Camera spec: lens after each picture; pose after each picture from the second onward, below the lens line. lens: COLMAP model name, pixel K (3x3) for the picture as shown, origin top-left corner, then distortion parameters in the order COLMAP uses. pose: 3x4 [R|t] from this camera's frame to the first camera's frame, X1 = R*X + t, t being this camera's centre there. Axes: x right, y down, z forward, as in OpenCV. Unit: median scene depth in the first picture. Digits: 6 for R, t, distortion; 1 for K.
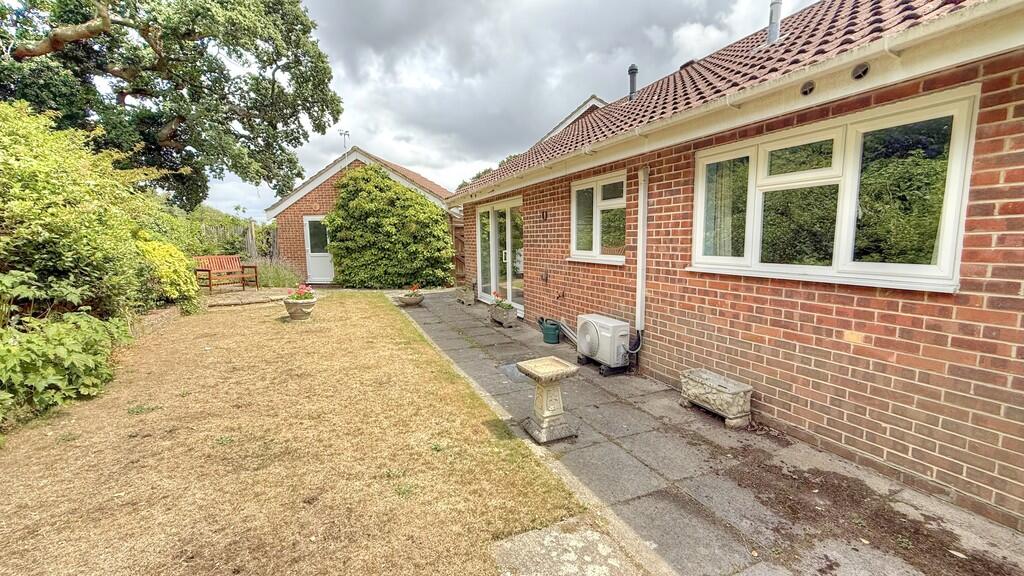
lens RADIAL K [[406.6, 0, 509.2], [0, 406.6, 289.9], [0, 0, 1]] dist [0.001054, -0.000472]
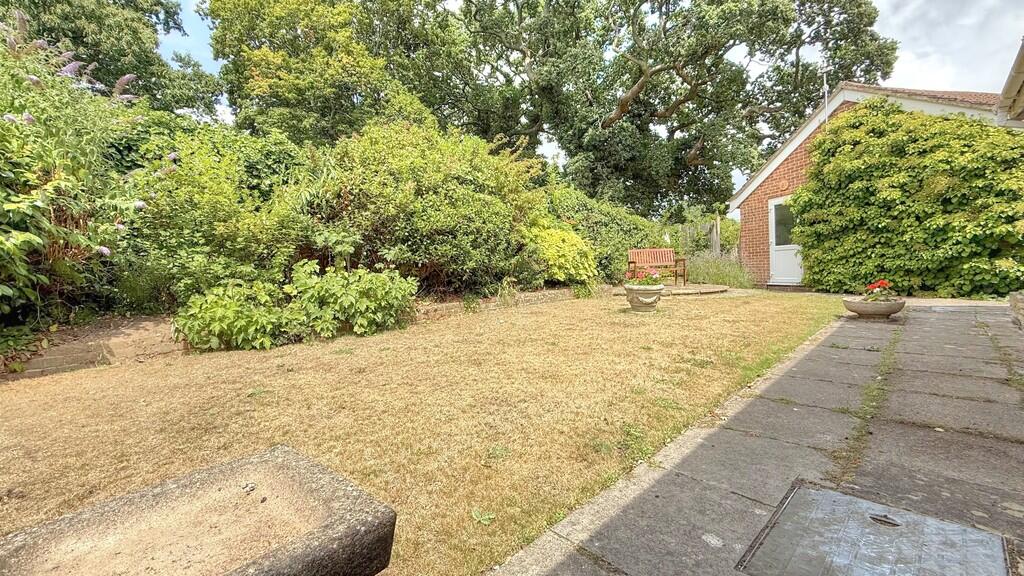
lens RADIAL K [[406.6, 0, 509.2], [0, 406.6, 289.9], [0, 0, 1]] dist [0.001054, -0.000472]
pose [[0.360963, 0.040954, -0.931680, 0.191223], [-0.073444, 0.997181, 0.015378, 0.062165], [0.929684, 0.062876, 0.362953, 0.765845]]
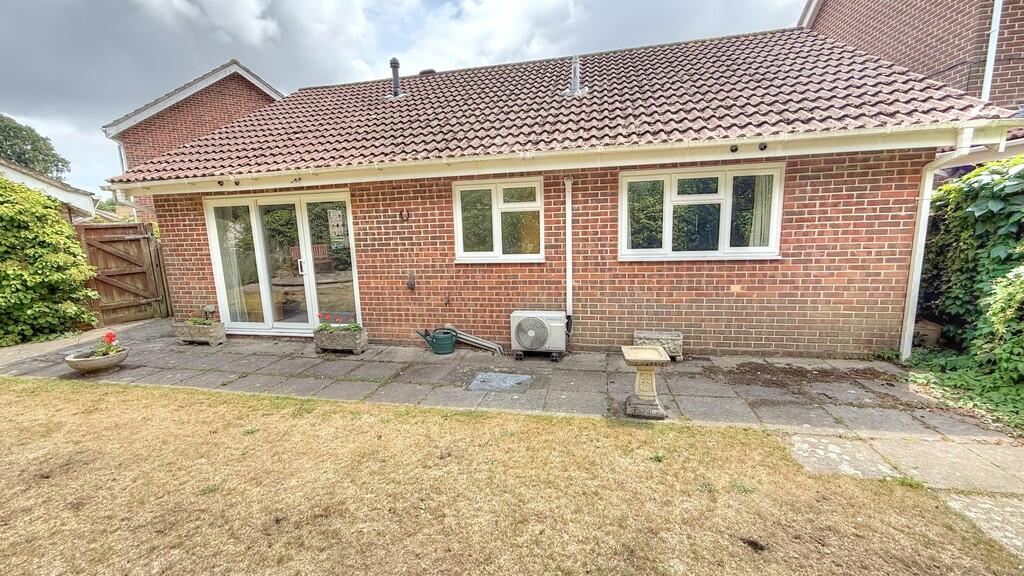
lens RADIAL K [[406.6, 0, 509.2], [0, 406.6, 289.9], [0, 0, 1]] dist [0.001054, -0.000472]
pose [[0.581641, -0.139631, 0.801372, -0.760378], [0.128356, 0.988570, 0.079087, -0.095336], [-0.803255, 0.056861, 0.592915, 0.459463]]
